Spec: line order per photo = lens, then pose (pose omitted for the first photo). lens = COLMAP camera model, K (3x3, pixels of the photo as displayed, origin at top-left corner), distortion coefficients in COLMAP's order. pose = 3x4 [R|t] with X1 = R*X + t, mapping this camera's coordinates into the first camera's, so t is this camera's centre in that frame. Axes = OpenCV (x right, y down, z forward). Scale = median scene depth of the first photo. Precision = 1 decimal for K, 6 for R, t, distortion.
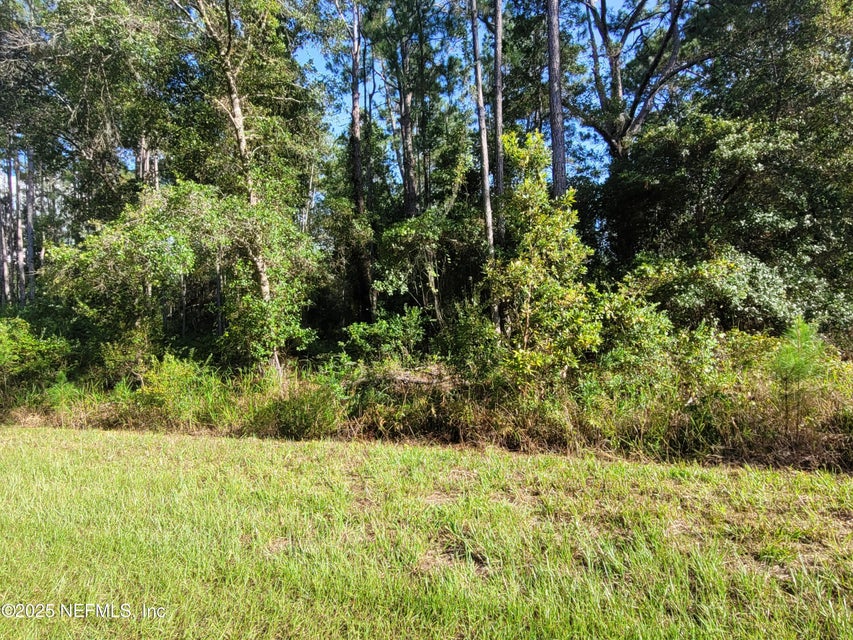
lens RADIAL K [[464.8, 0, 426.1], [0, 464.8, 314.7], [0, 0, 1]] dist [0.000205, 0.000529]
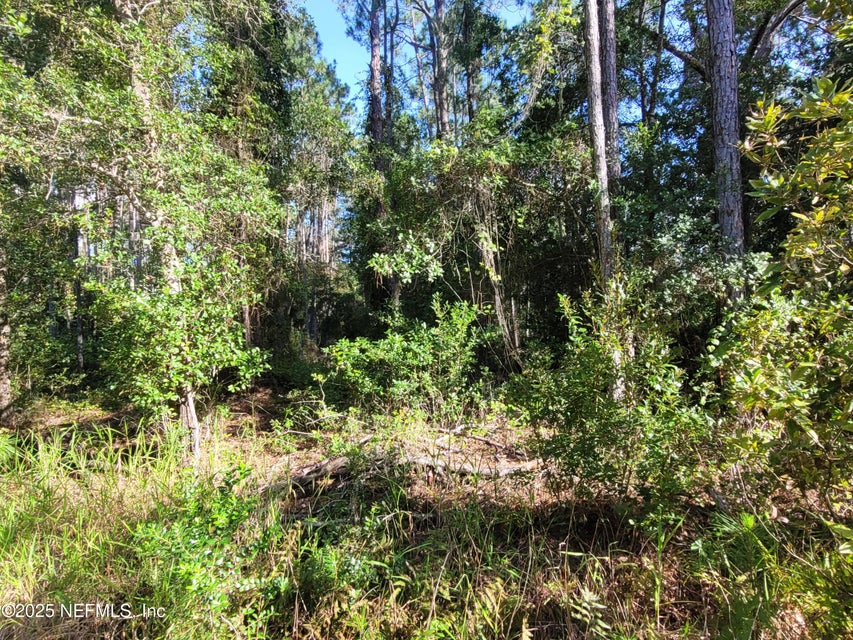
lens RADIAL K [[464.8, 0, 426.1], [0, 464.8, 314.7], [0, 0, 1]] dist [0.000205, 0.000529]
pose [[0.997330, 0.002027, -0.072997, -0.019622], [-0.003758, 0.999715, -0.023579, 0.001843], [0.072929, 0.023790, 0.997053, 0.479158]]
